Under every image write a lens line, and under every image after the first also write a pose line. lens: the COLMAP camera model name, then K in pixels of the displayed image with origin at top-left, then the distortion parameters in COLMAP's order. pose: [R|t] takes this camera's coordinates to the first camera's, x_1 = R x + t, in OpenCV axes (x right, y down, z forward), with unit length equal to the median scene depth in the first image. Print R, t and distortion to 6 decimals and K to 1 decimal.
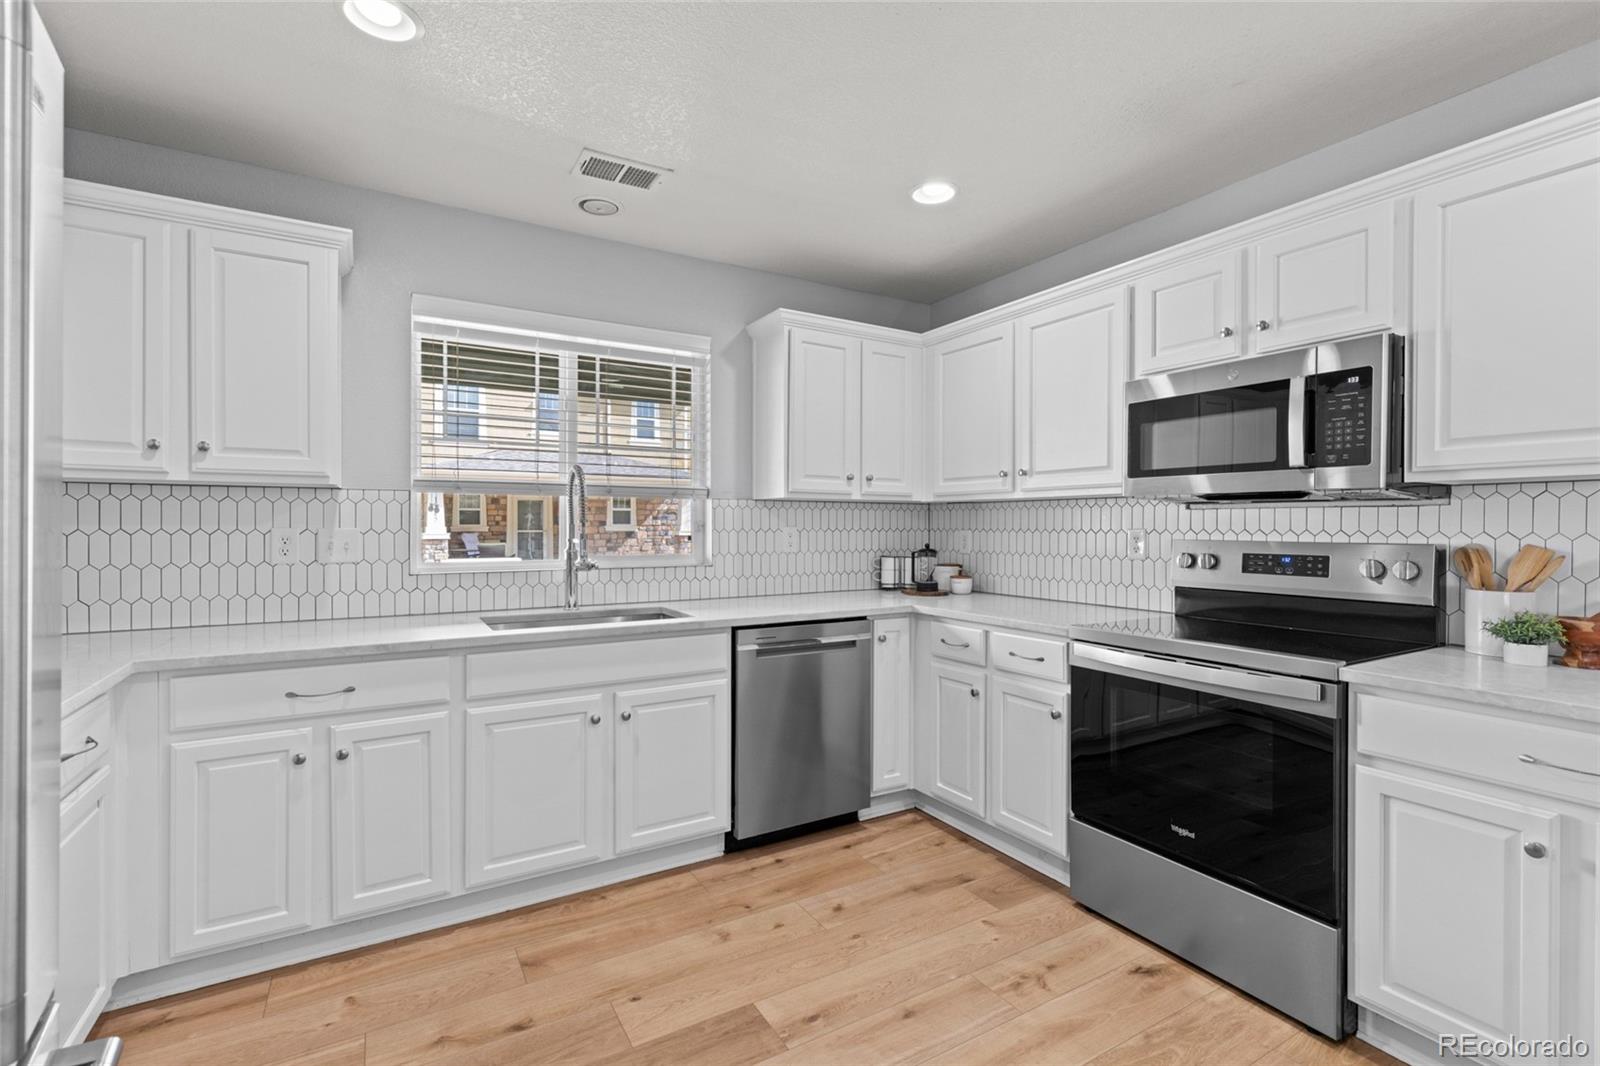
lens RADIAL K [[715.8, 0, 800.1], [0, 715.8, 521.2], [0, 0, 1]] dist [0.000692, -0.000401]
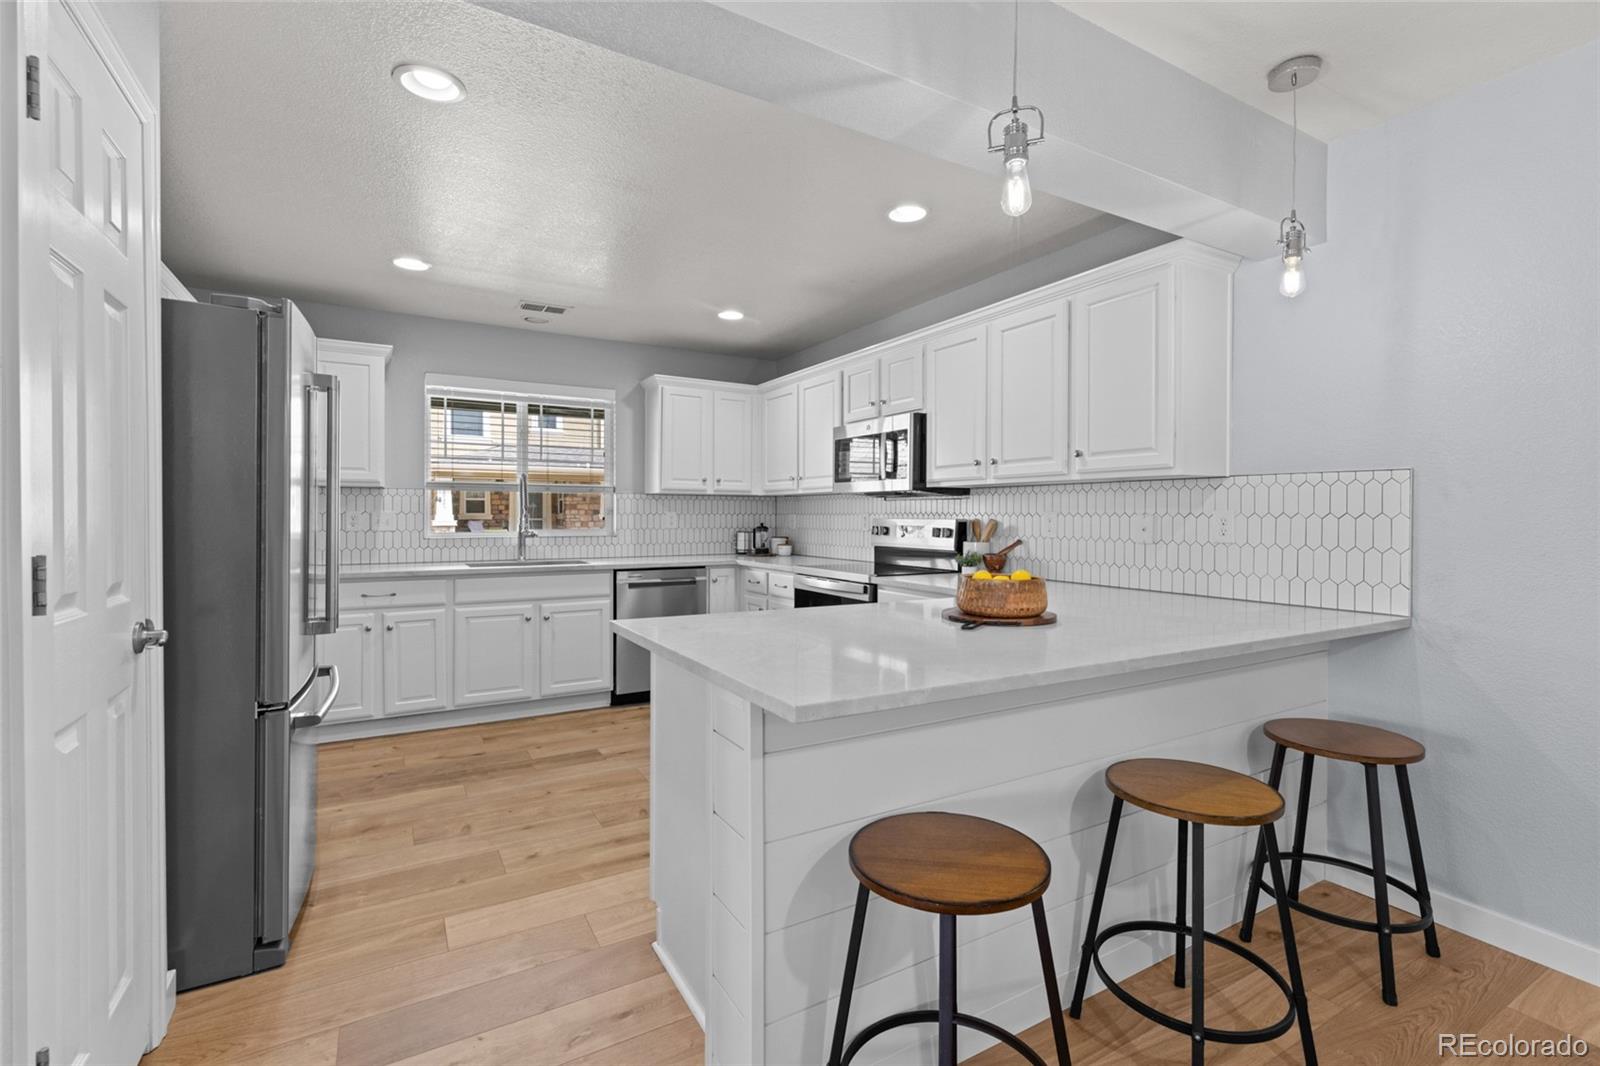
lens RADIAL K [[718.2, 0, 802.7], [0, 718.2, 515.3], [0, 0, 1]] dist [0.004205, -0.000081]
pose [[0.999945, 0.001561, -0.010324, 0.369625], [-0.001504, 0.999984, 0.005514, 0.009035], [0.010332, -0.005498, 0.999932, -0.694895]]
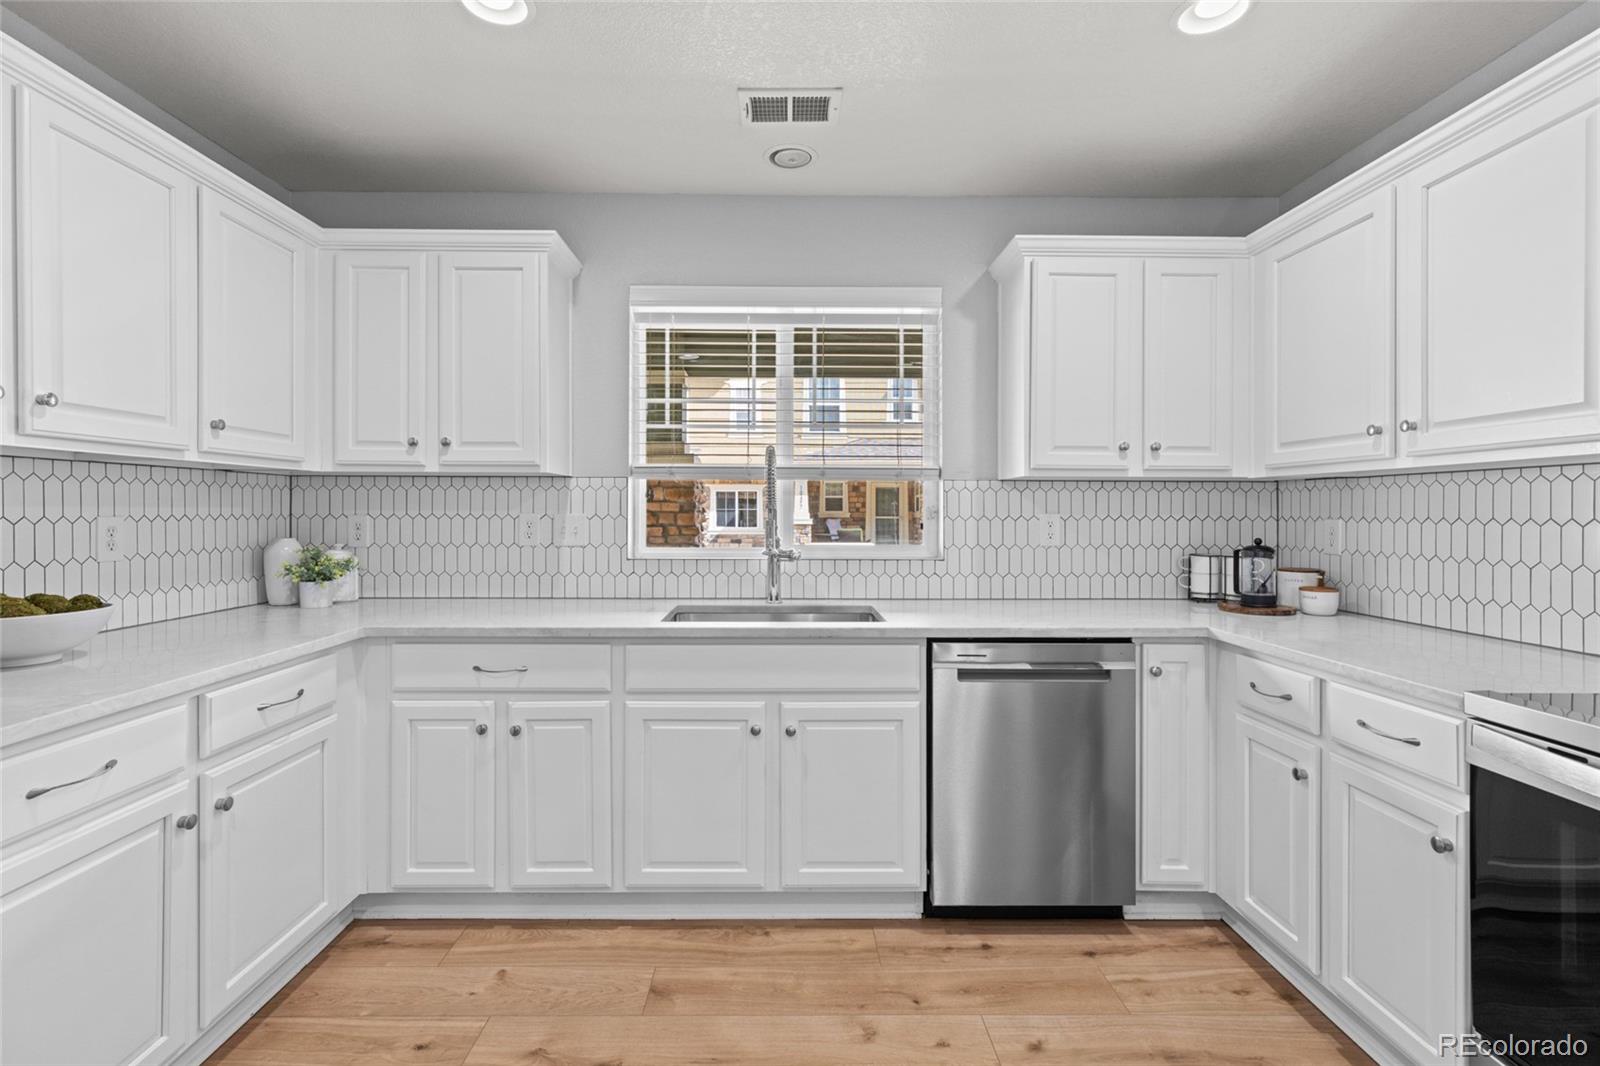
lens RADIAL K [[722.9, 0, 792.2], [0, 722.9, 505.6], [0, 0, 1]] dist [0.000855, 0.000448]
pose [[0.866165, -0.002767, -0.499750, 0.180343], [0.001246, 0.999994, -0.003377, 0.001746], [0.499756, 0.002302, 0.866163, 0.221006]]
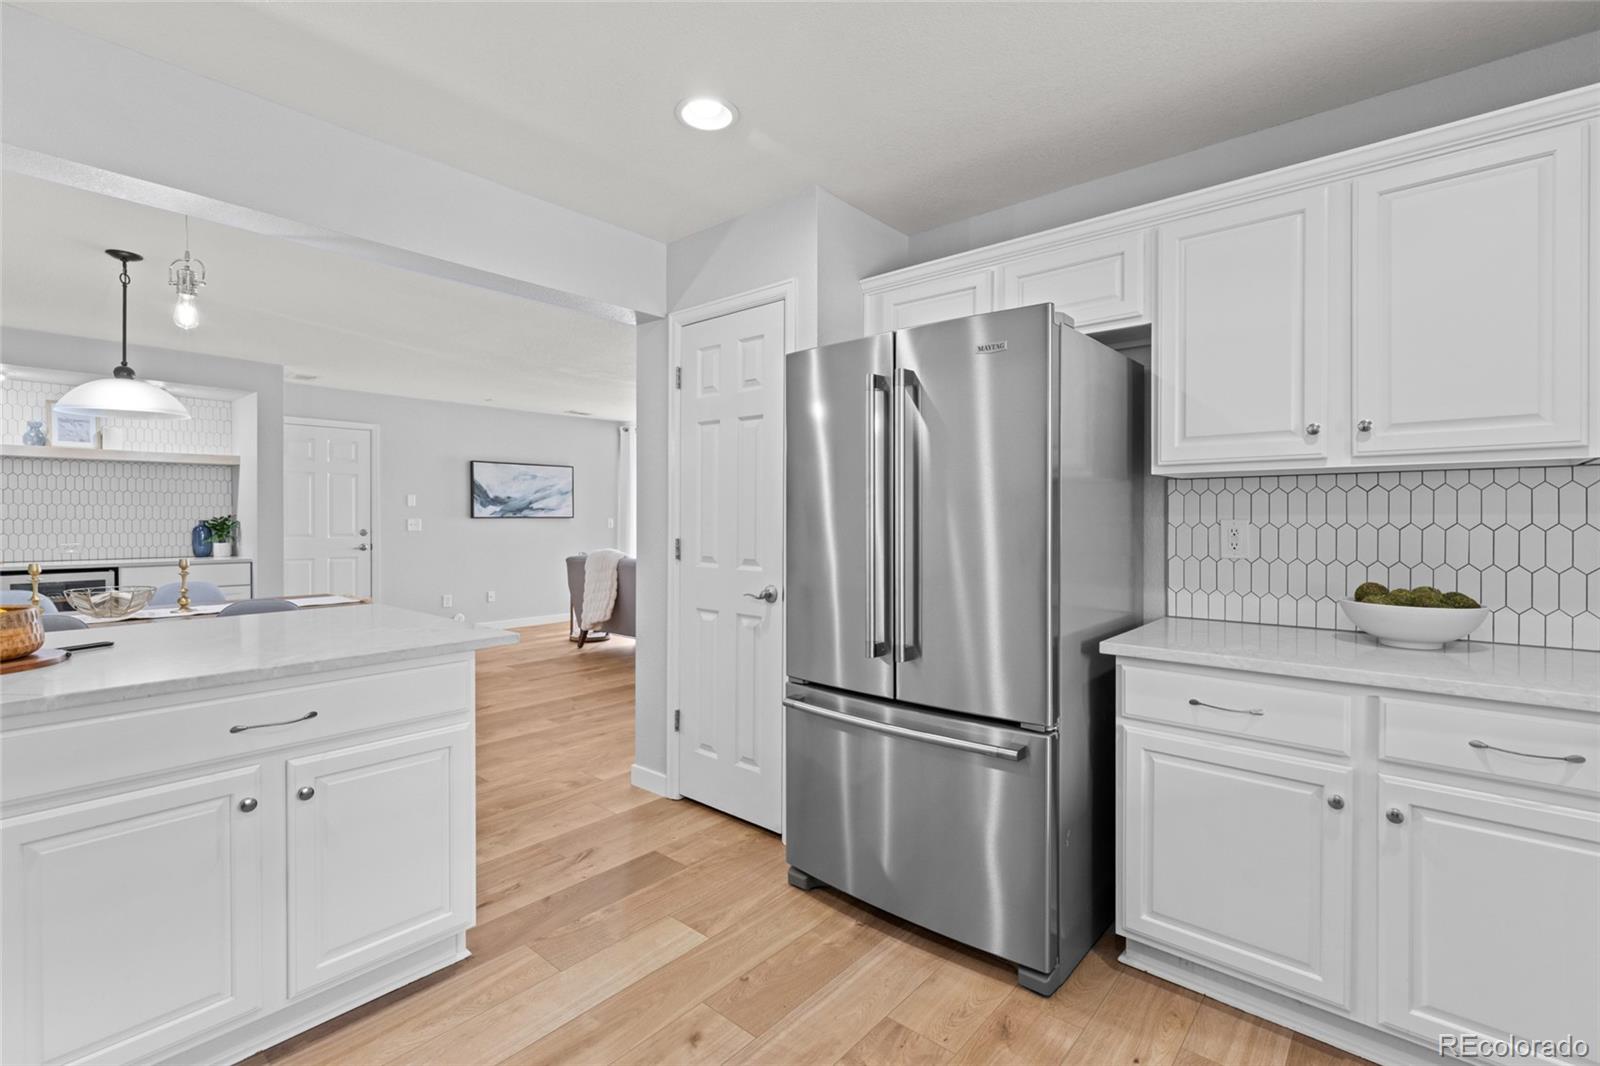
lens RADIAL K [[723.7, 0, 803.1], [0, 723.7, 523.2], [0, 0, 1]] dist [0.003123, 0.000037]
pose [[-0.948959, 0.000757, -0.315399, 0.113936], [0.000203, 0.999998, 0.001790, 0.007896], [0.315399, 0.001635, -0.948958, 0.893636]]
